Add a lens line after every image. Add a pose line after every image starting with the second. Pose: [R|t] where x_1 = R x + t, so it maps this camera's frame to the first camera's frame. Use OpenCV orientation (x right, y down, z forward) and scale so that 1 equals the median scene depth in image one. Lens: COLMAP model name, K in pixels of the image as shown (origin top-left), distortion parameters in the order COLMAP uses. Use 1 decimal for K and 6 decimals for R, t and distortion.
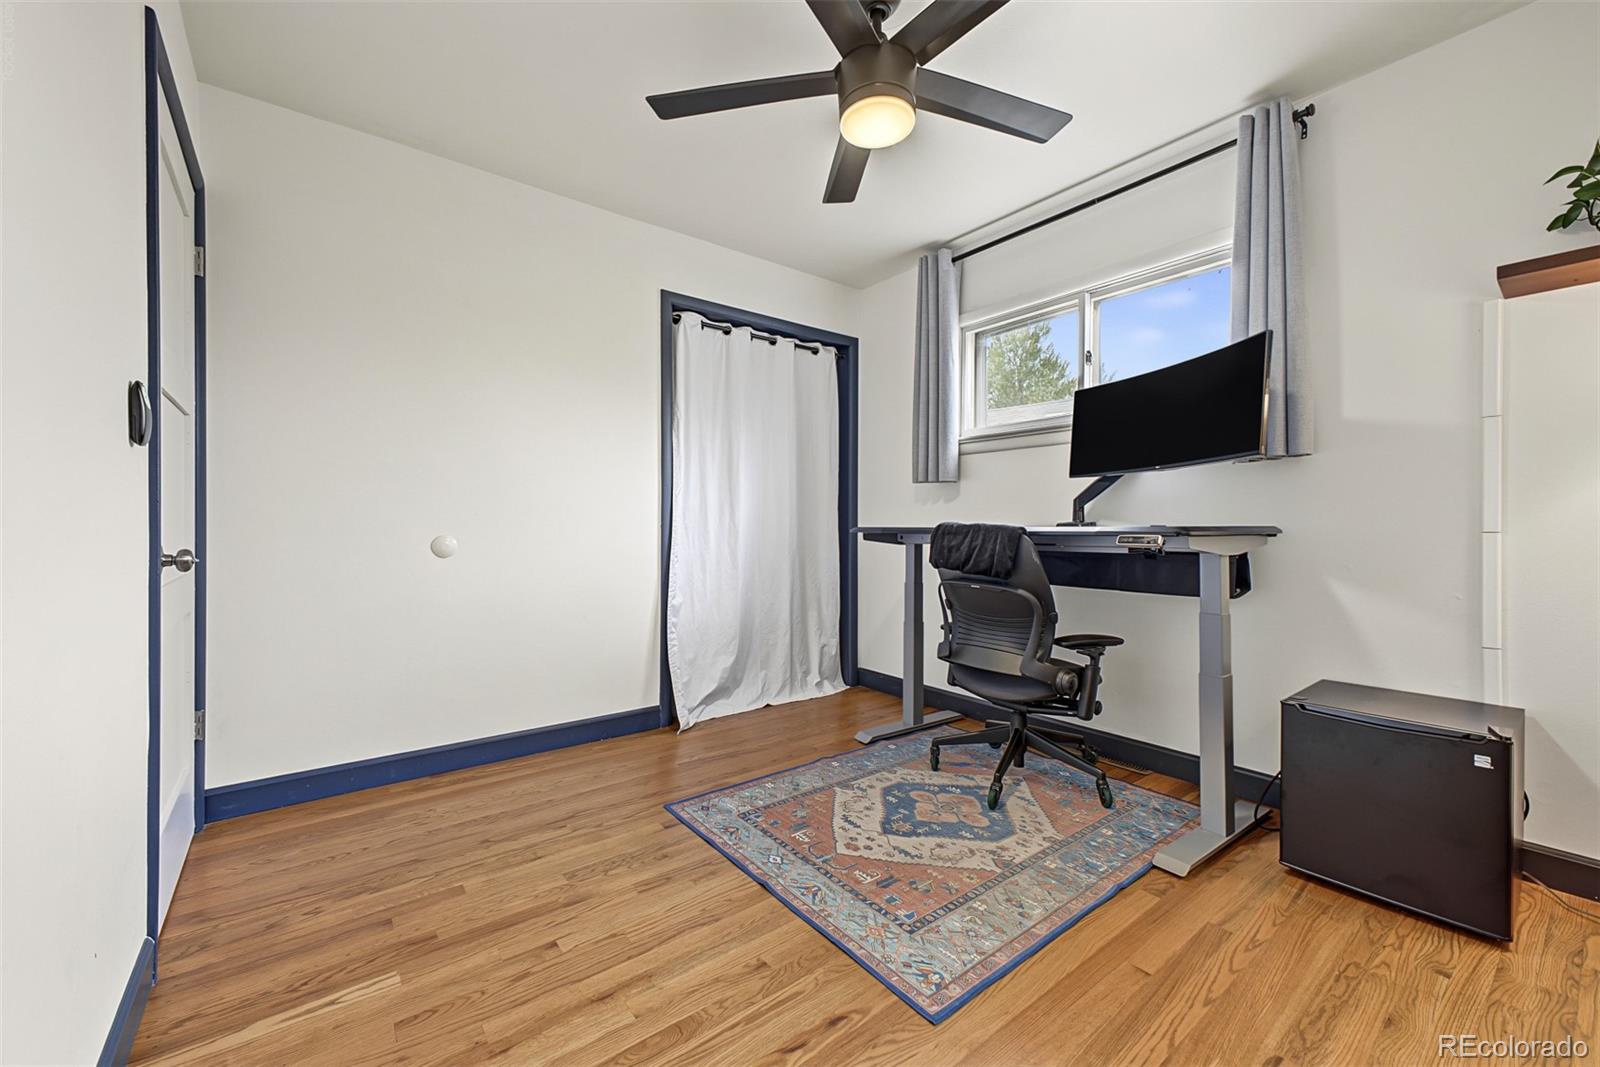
lens RADIAL K [[625.7, 0, 781.4], [0, 625.7, 529.8], [0, 0, 1]] dist [0.023209, -0.005009]
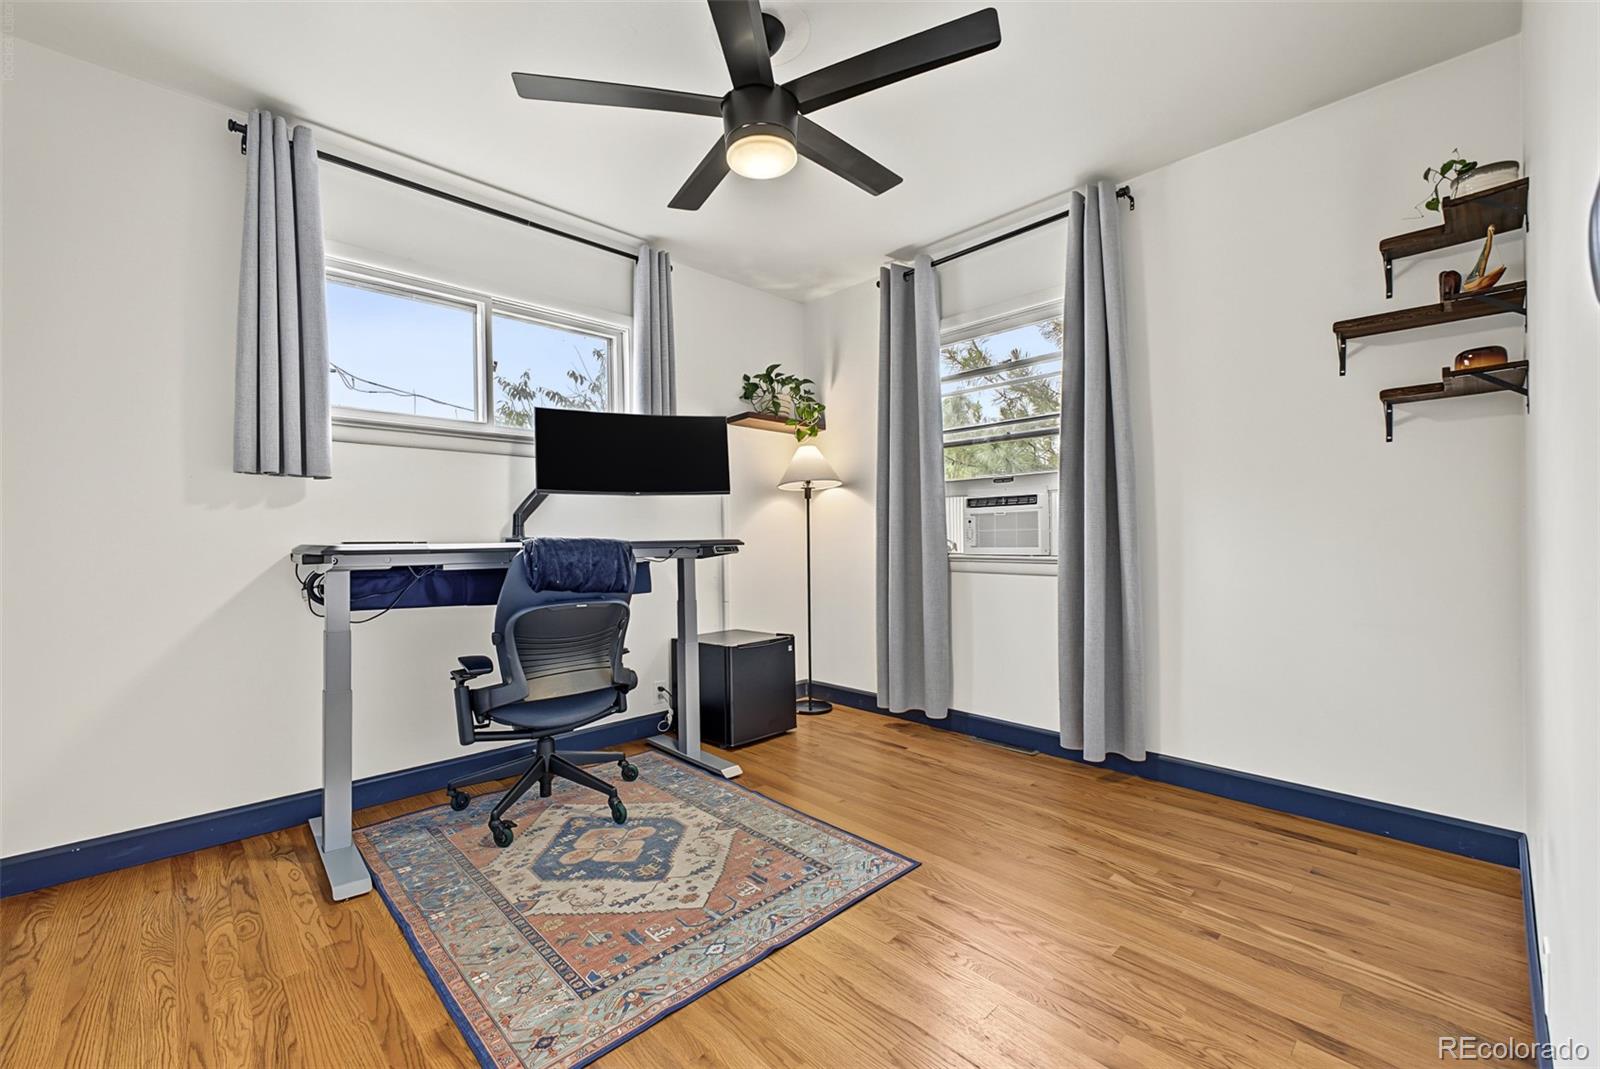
lens RADIAL K [[658.7, 0, 803.4], [0, 658.7, 541.3], [0, 0, 1]] dist [0.000765, 0.000048]
pose [[-0.127548, -0.007250, 0.991806, -0.777774], [0.017330, 0.999804, 0.009537, -0.009838], [-0.991681, 0.018404, -0.127397, 0.884475]]
